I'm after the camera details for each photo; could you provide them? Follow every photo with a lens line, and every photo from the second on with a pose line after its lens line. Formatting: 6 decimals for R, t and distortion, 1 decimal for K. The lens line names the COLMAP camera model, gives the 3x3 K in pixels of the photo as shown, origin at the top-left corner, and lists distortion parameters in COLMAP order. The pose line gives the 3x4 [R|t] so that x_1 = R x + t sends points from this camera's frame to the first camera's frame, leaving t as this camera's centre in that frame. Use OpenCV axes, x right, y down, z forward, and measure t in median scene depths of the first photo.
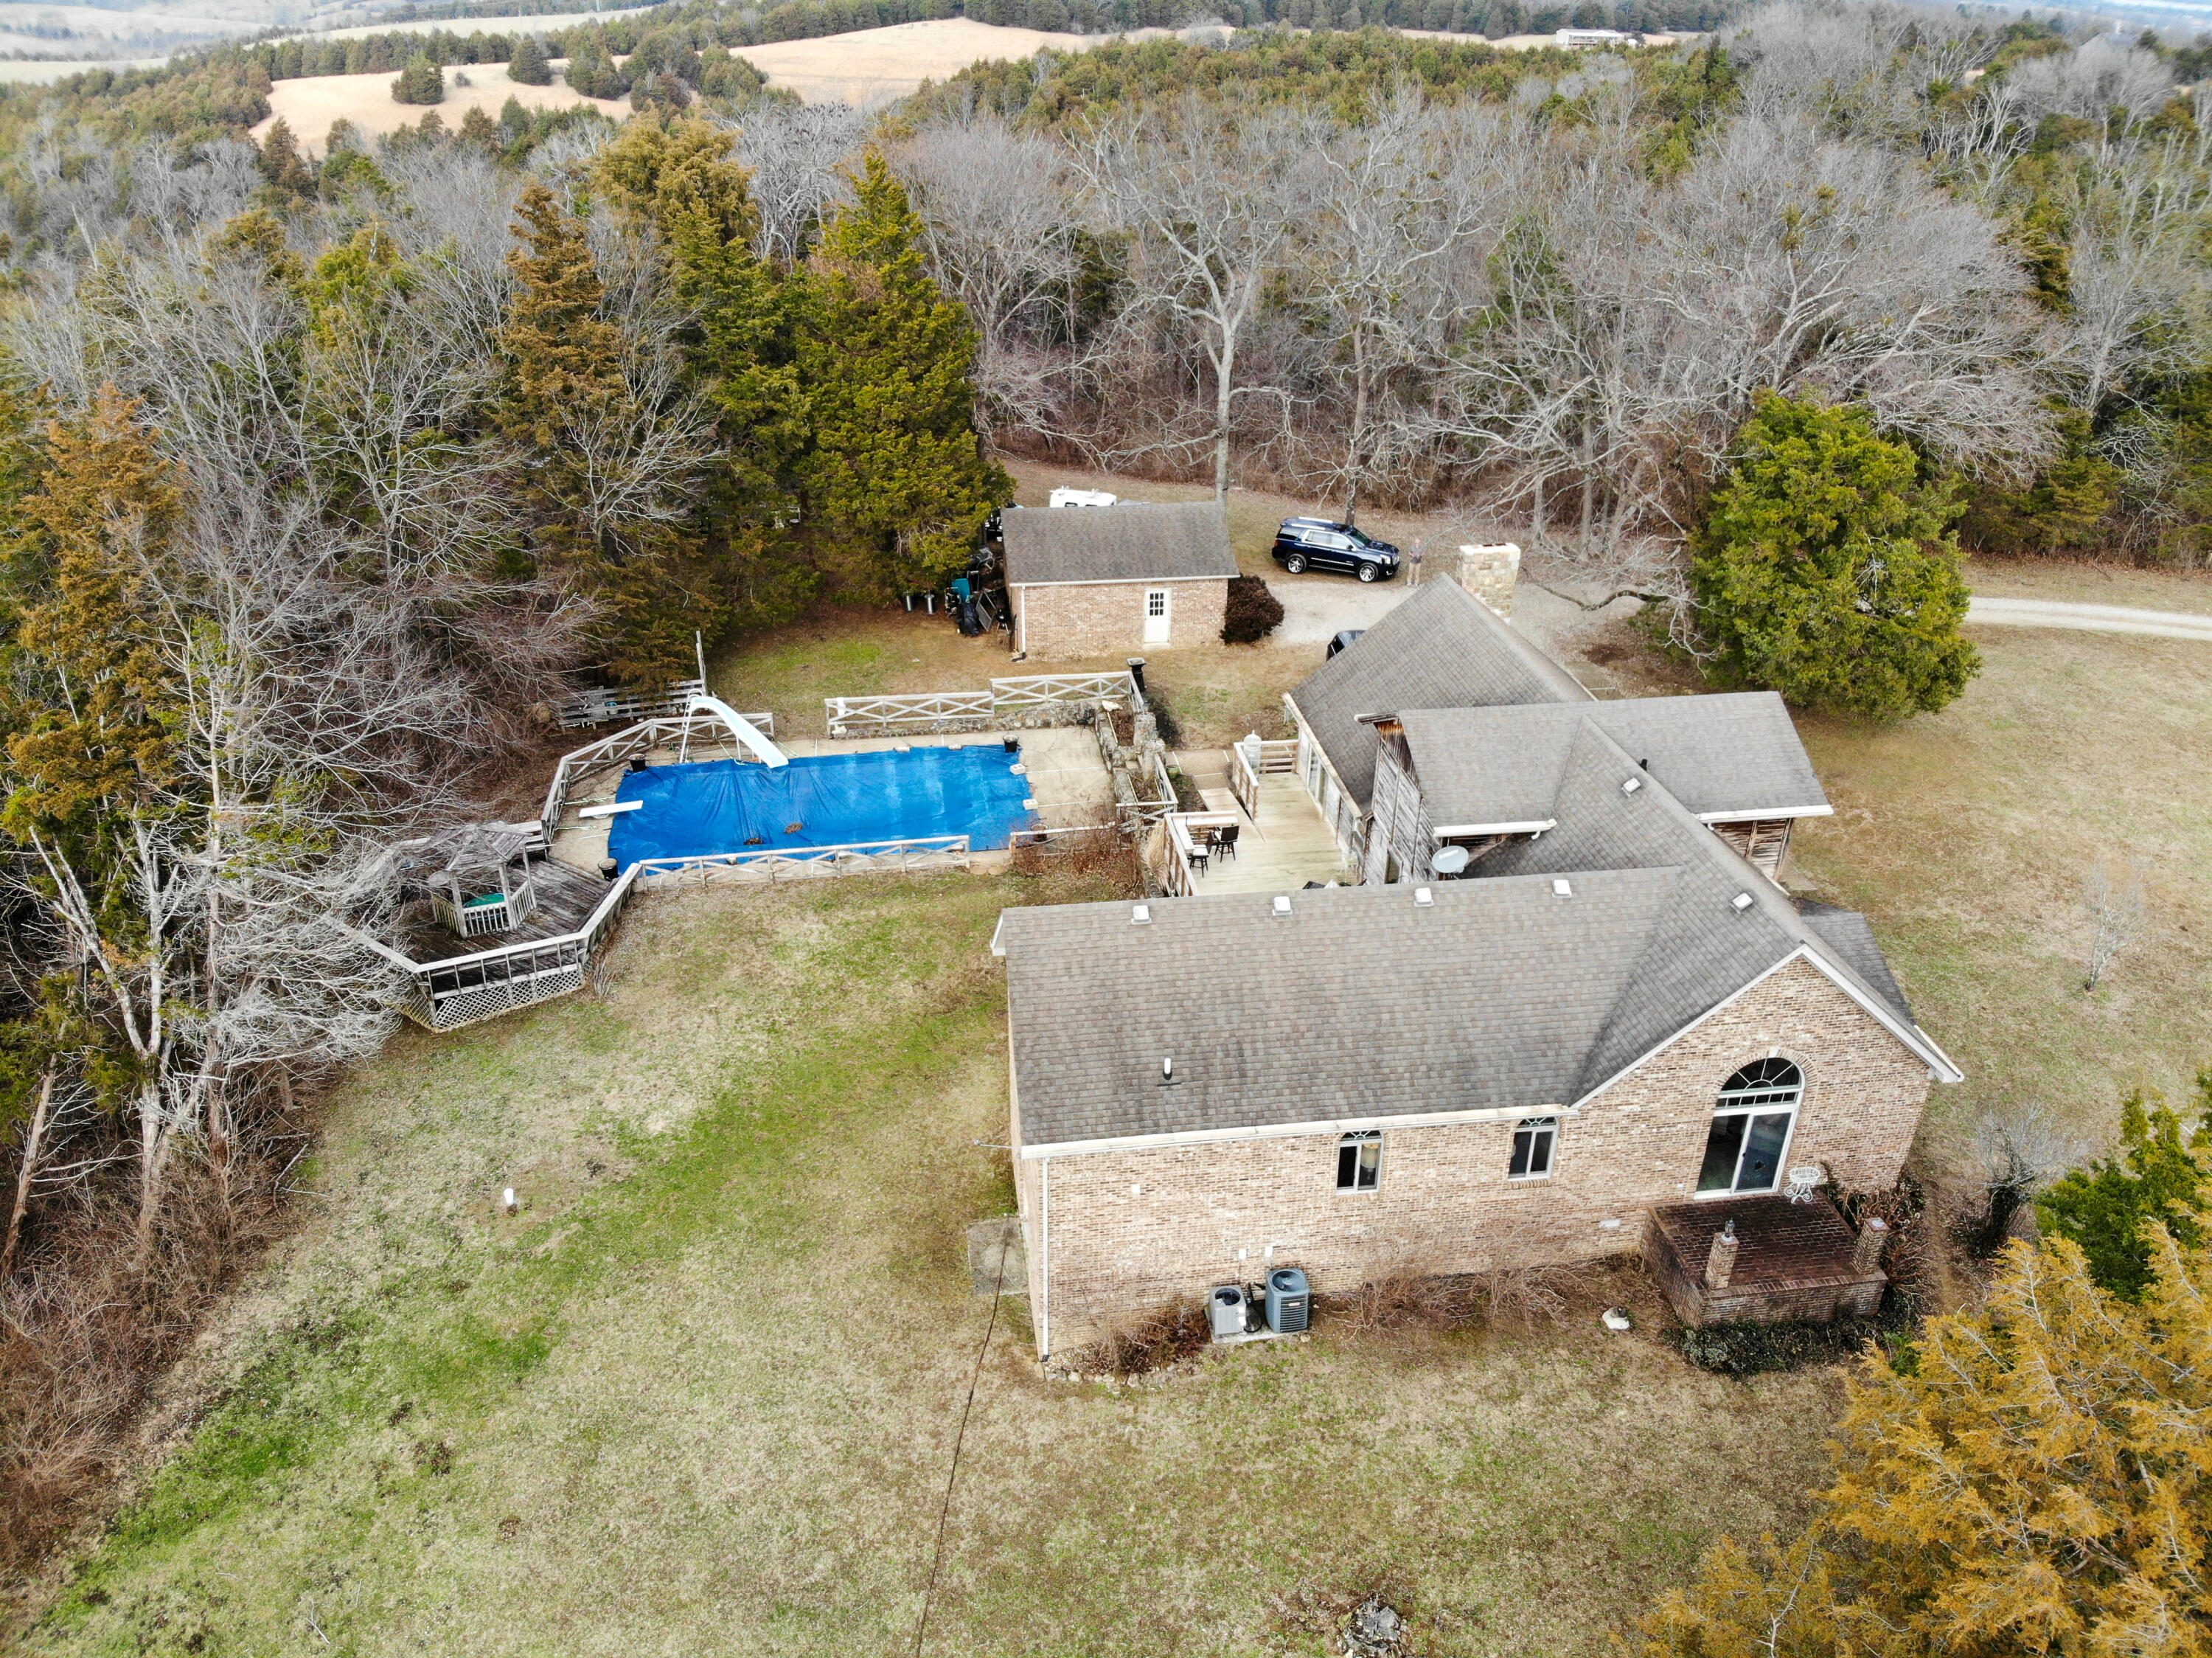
lens RADIAL K [[1591.8, 0, 1130.3], [0, 1591.8, 874.2], [0, 0, 1]] dist [0.058994, -0.151965]
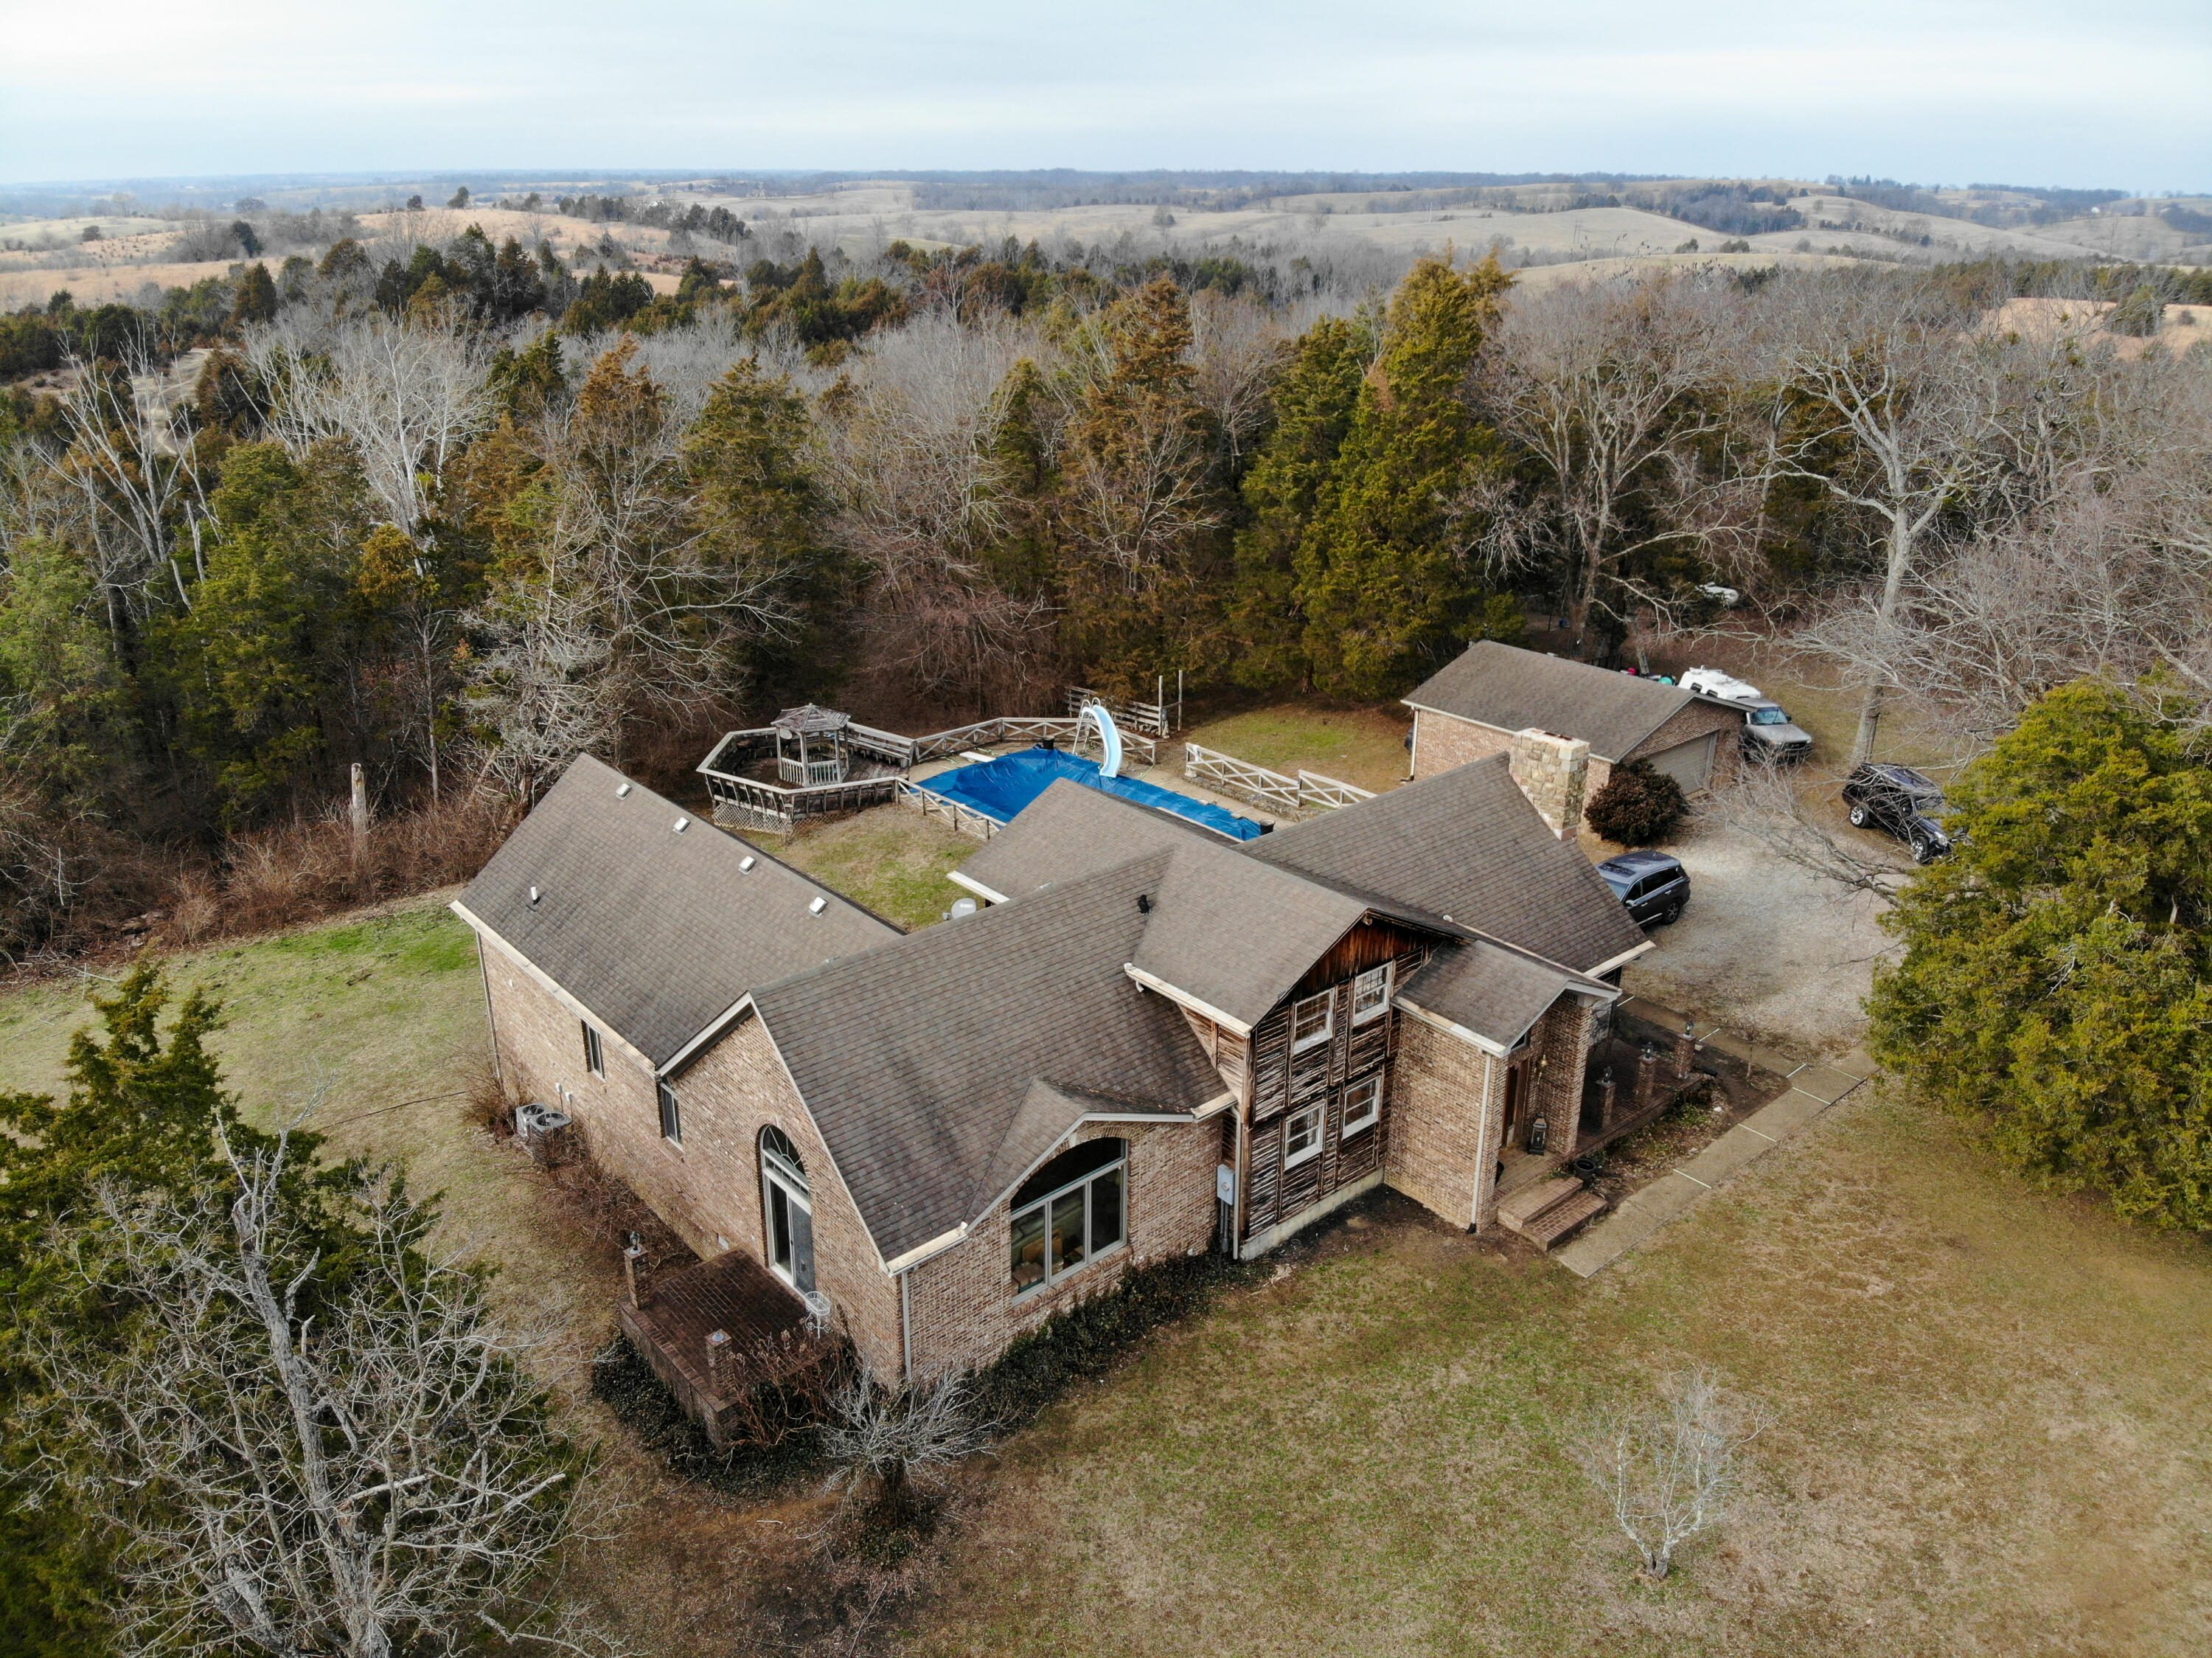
lens RADIAL K [[1623.5, 0, 1111.4], [0, 1623.5, 830.1], [0, 0, 1]] dist [0.087294, -0.221321]
pose [[0.537108, 0.305091, -0.786406, 0.892934], [-0.422046, 0.904409, 0.062617, -0.135428], [0.730337, 0.298268, 0.614528, 0.383242]]
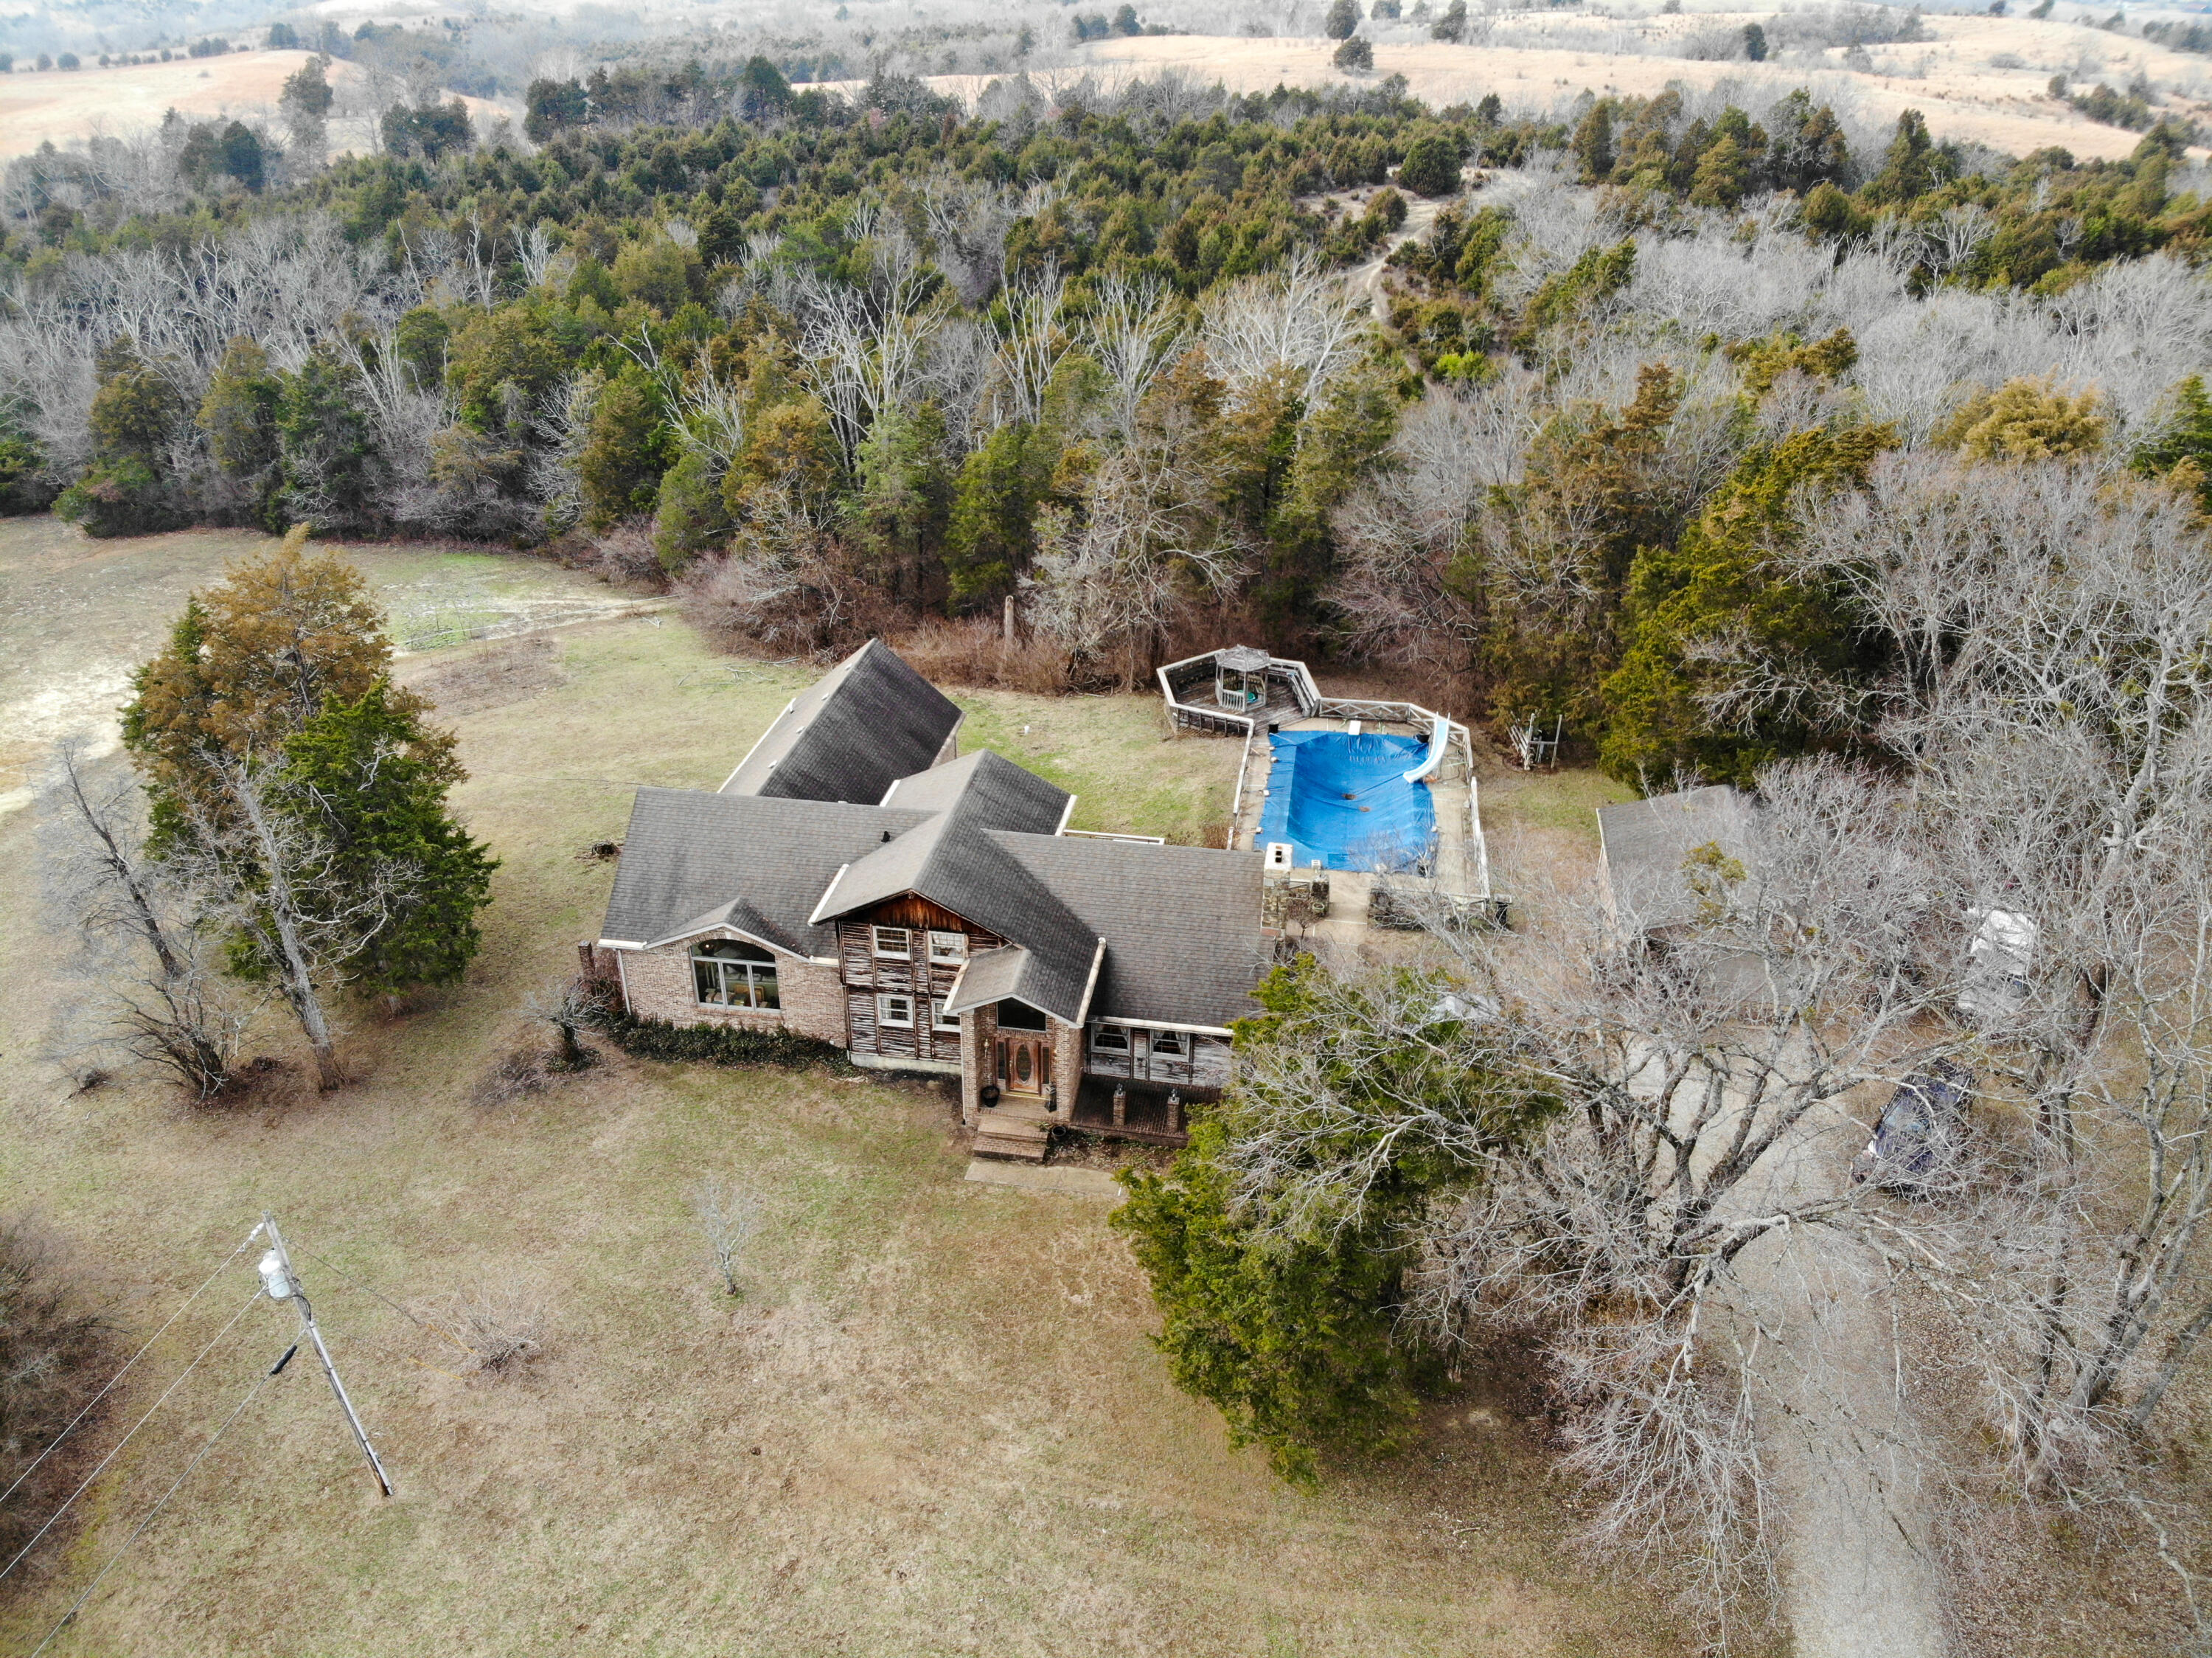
lens RADIAL K [[1623.5, 0, 1111.4], [0, 1623.5, 830.1], [0, 0, 1]] dist [0.087294, -0.221321]
pose [[-0.313785, 0.451136, -0.835473, 1.283180], [-0.481291, 0.682922, 0.549524, -0.841872], [0.818473, 0.574538, 0.002836, 1.033684]]
